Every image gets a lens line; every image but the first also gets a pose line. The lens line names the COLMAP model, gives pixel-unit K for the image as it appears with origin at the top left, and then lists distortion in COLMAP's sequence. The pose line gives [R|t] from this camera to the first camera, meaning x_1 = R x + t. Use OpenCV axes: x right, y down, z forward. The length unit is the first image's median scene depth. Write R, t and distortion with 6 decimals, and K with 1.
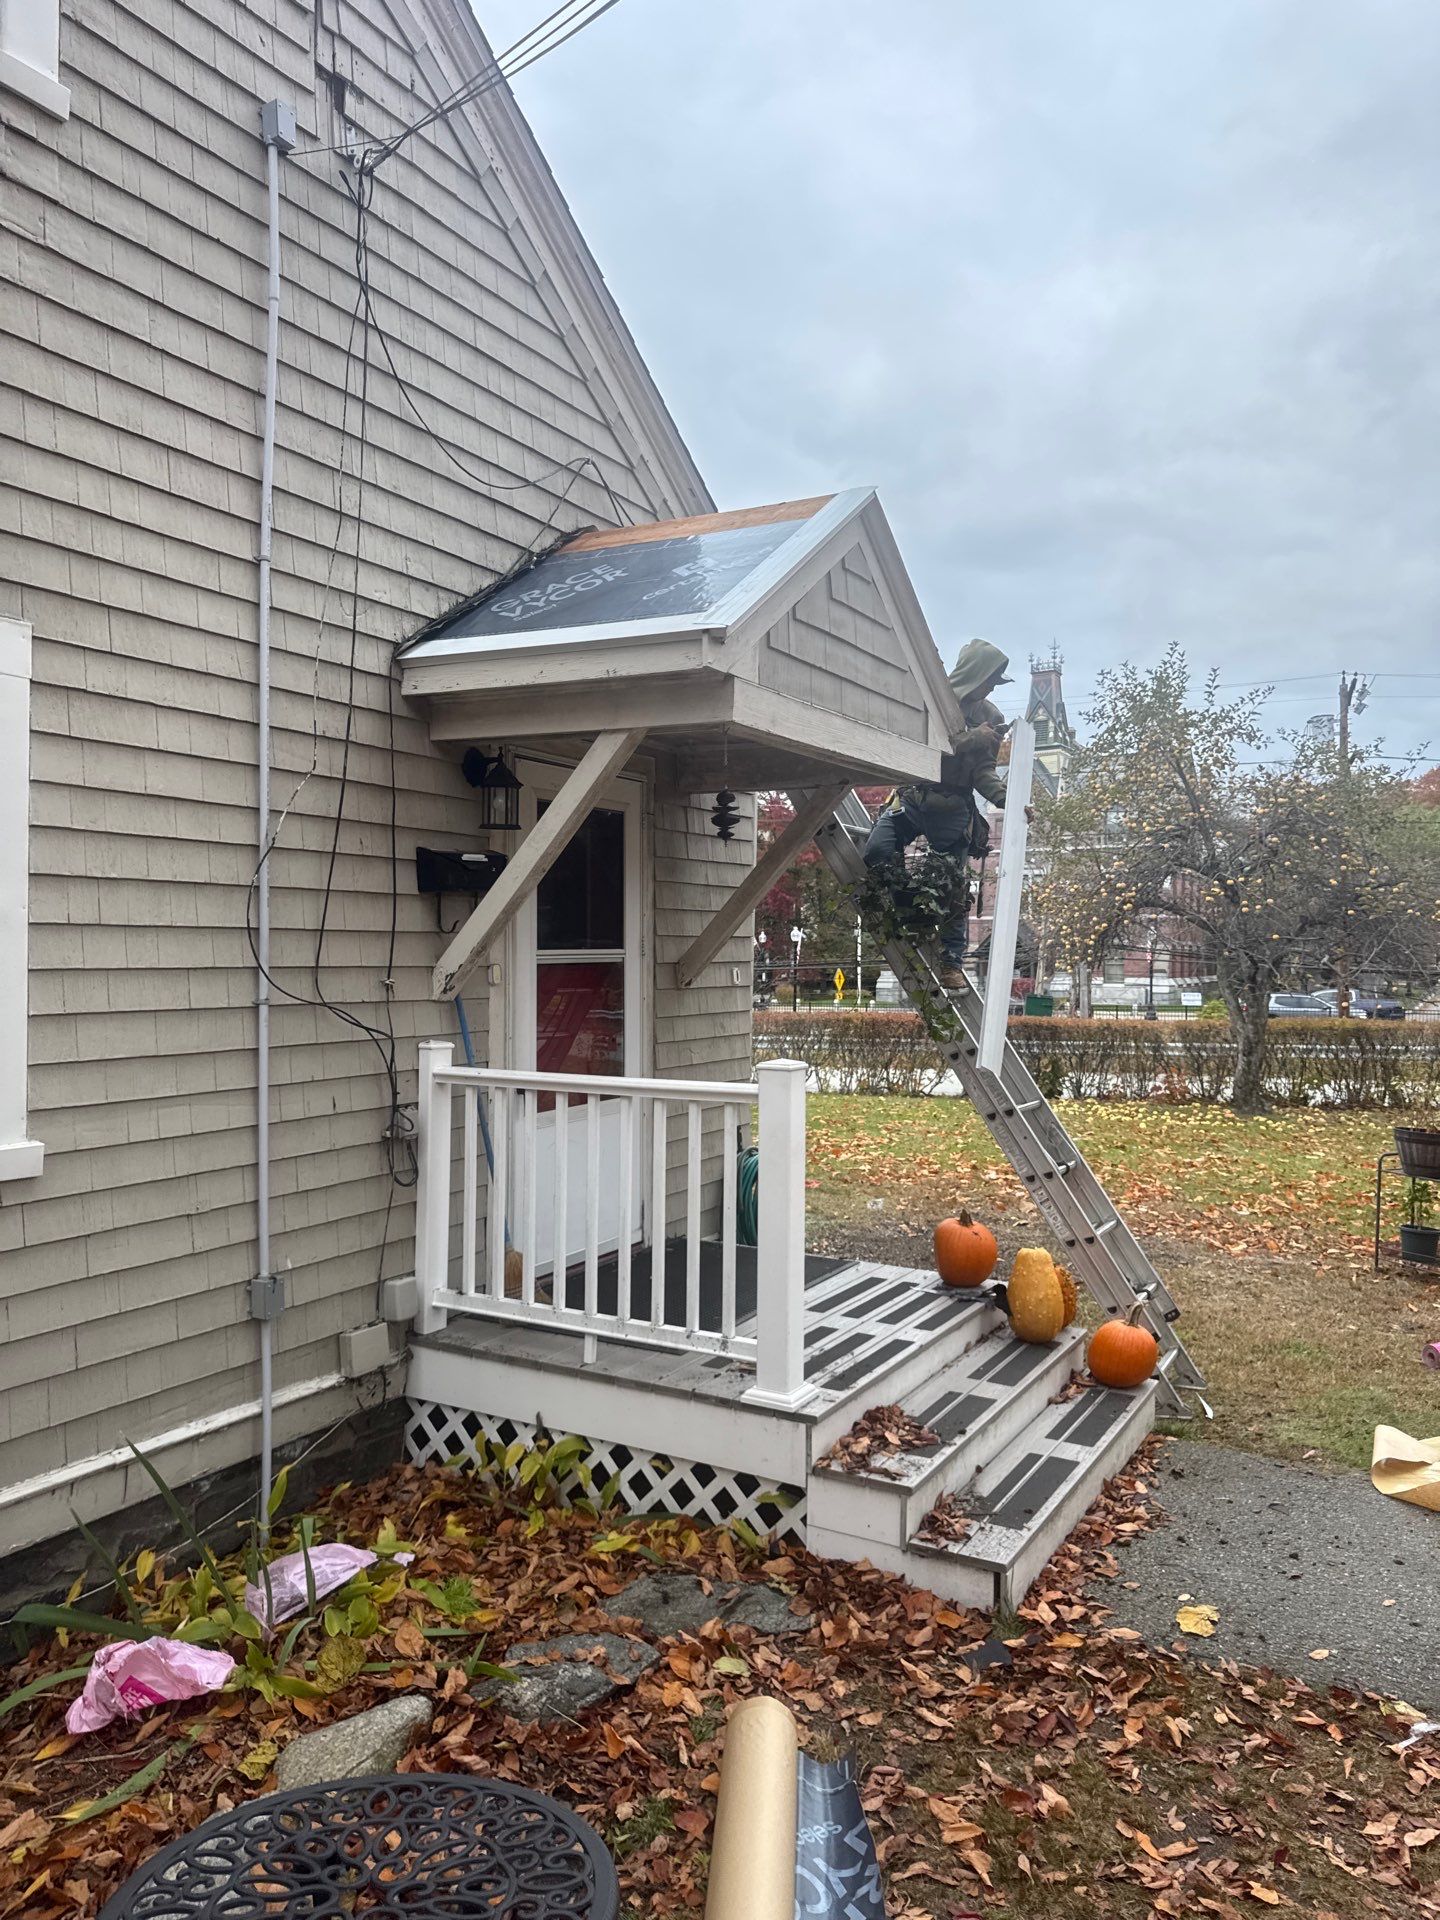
lens RADIAL K [[1378.9, 0, 720.0], [0, 1378.9, 960.0], [0, 0, 1]] dist [-0.020403, 0.001963]
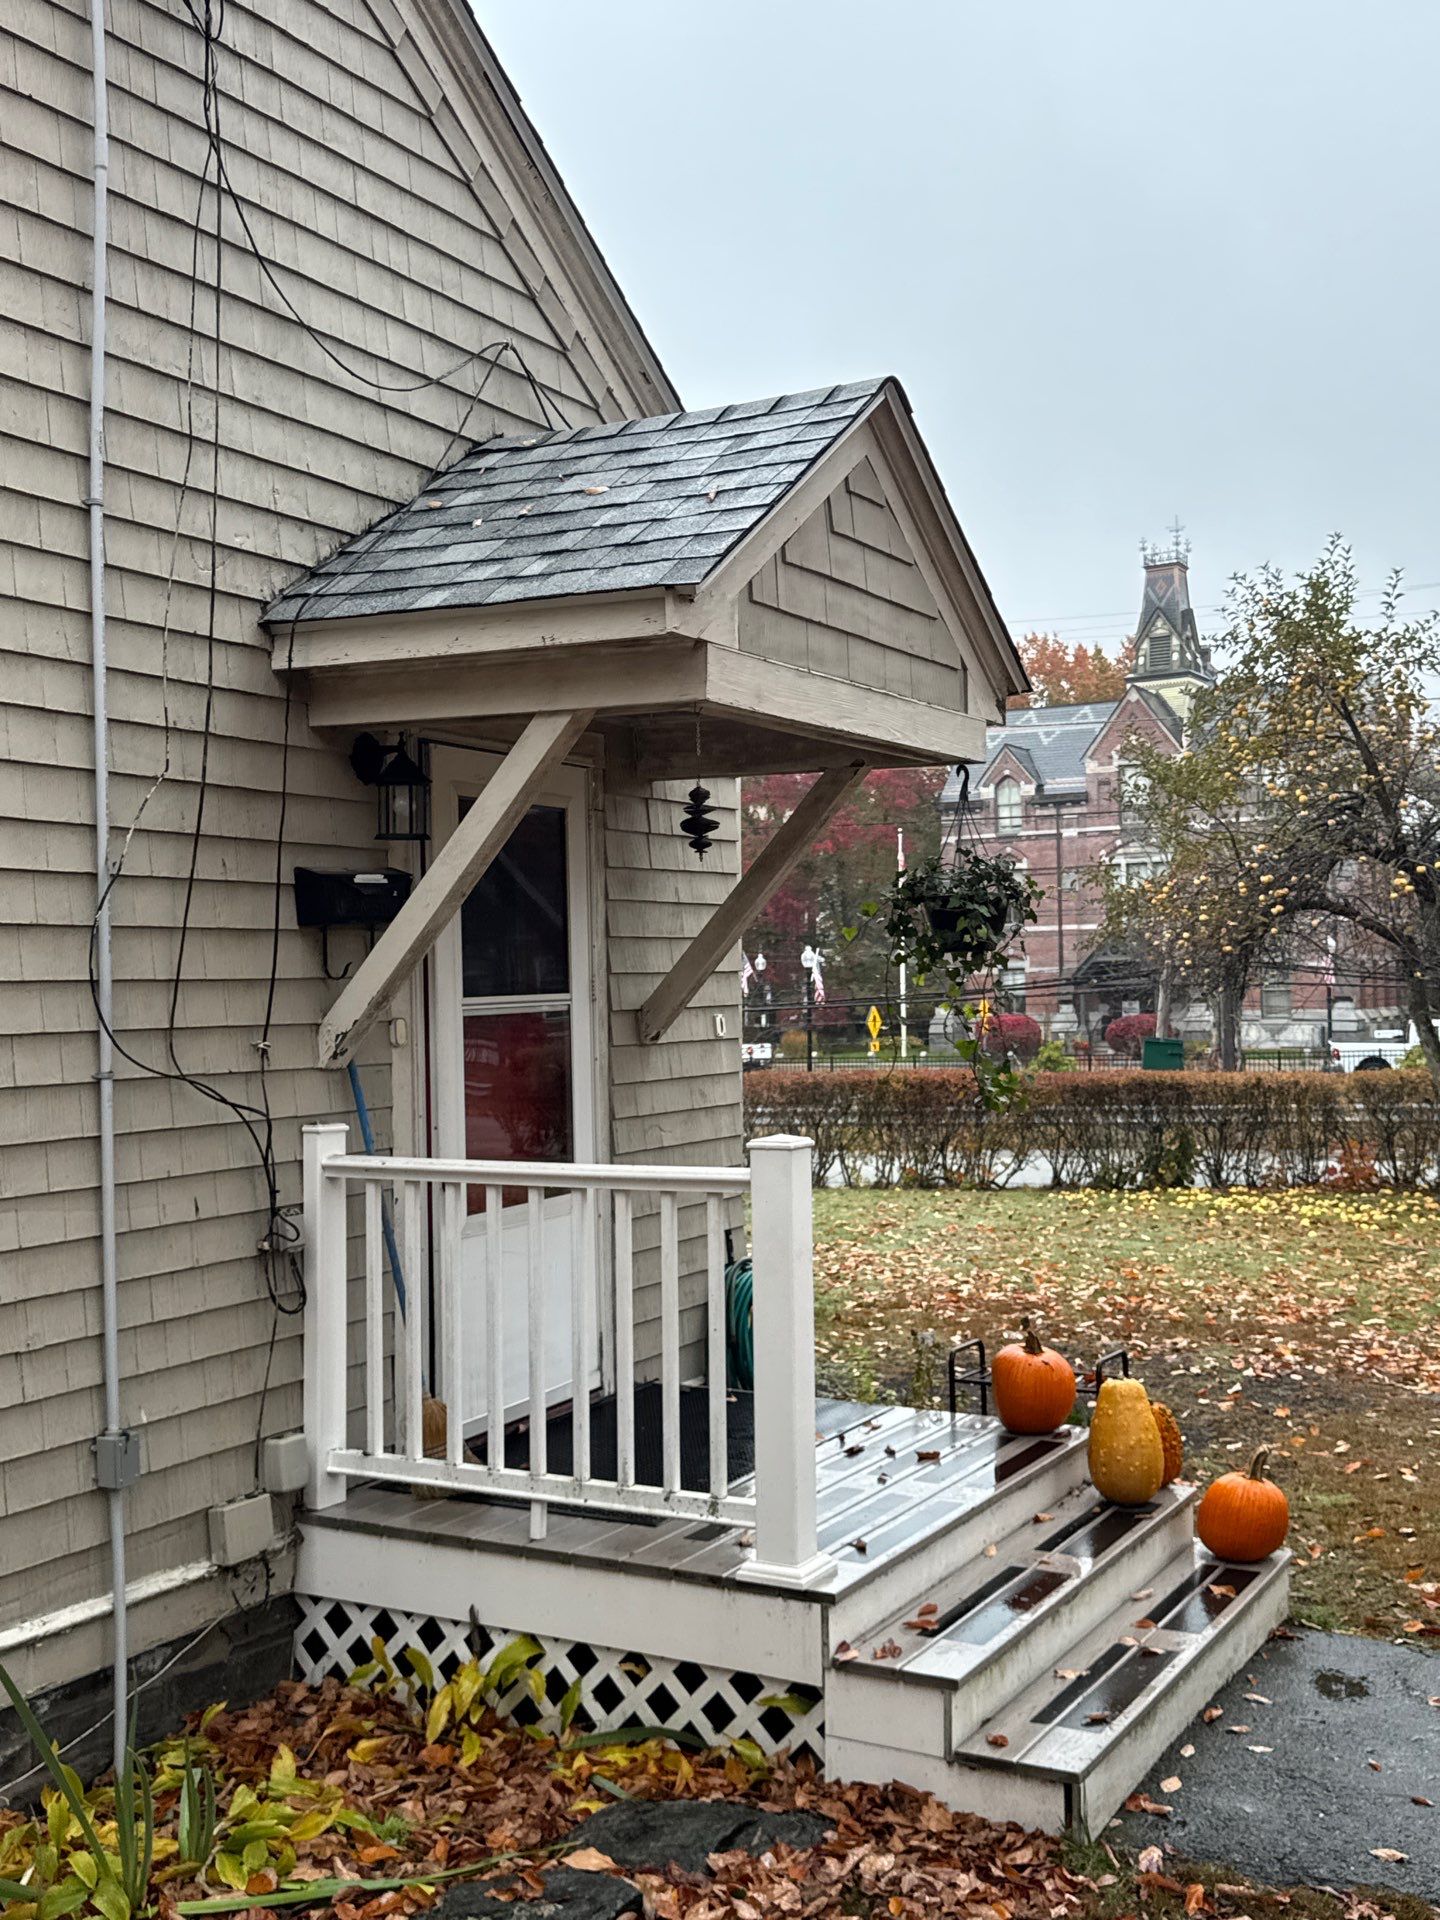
lens RADIAL K [[1556.4, 0, 689.2], [0, 1556.4, 1017.0], [0, 0, 1]] dist [-0.005324, -0.001916]
pose [[0.999741, -0.022405, -0.004010, -0.000939], [0.022401, 0.999748, -0.001123, 0.006270], [0.004034, 0.001033, 0.999991, 0.139572]]
